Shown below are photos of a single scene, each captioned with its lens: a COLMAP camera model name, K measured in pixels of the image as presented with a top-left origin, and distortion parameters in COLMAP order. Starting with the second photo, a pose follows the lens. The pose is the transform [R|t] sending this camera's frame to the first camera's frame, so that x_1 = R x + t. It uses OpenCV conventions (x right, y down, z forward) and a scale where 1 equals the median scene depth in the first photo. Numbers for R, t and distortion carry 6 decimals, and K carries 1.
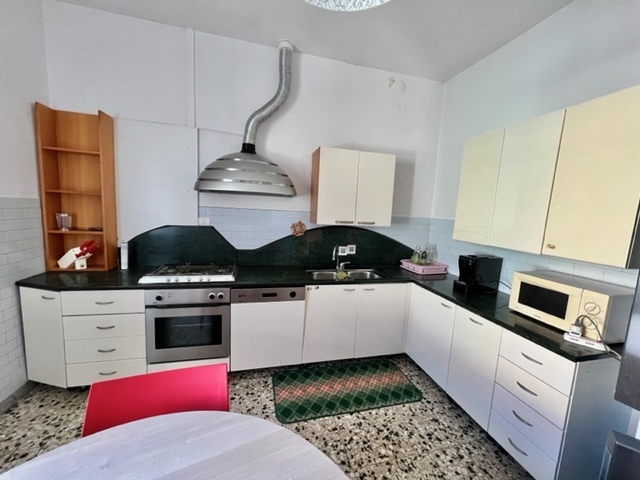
lens RADIAL K [[254.2, 0, 321.1], [0, 254.2, 240.8], [0, 0, 1]] dist [-0.002032, 0.000420]
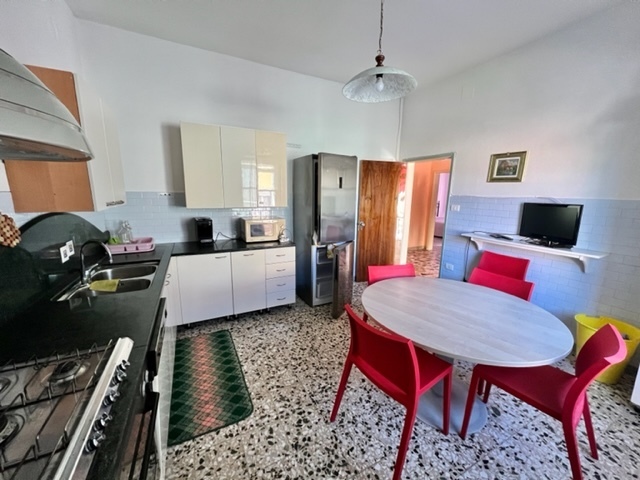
lens RADIAL K [[254.2, 0, 321.1], [0, 254.2, 240.8], [0, 0, 1]] dist [-0.002032, 0.000420]
pose [[-0.215216, -0.238765, 0.946928, -0.811767], [0.097052, 0.959621, 0.264023, -0.120471], [-0.971732, 0.148724, -0.183354, 0.684518]]
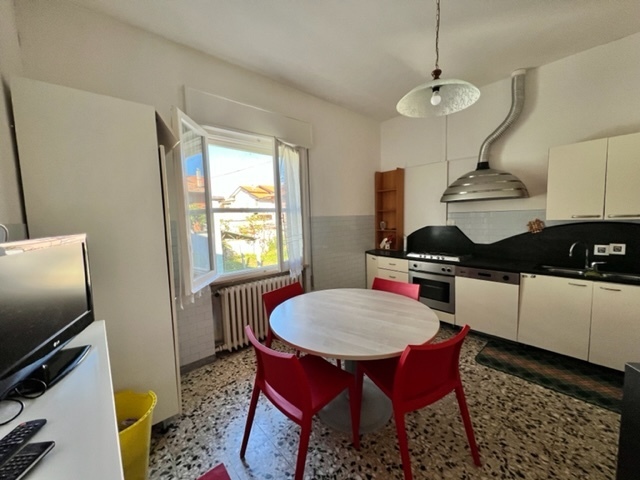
lens RADIAL K [[254.2, 0, 321.1], [0, 254.2, 240.8], [0, 0, 1]] dist [-0.002032, 0.000420]
pose [[0.455497, 0.014918, -0.890112, 0.569302], [-0.057835, 0.998243, -0.012866, 0.100568], [0.888356, 0.057340, 0.455560, -0.357730]]
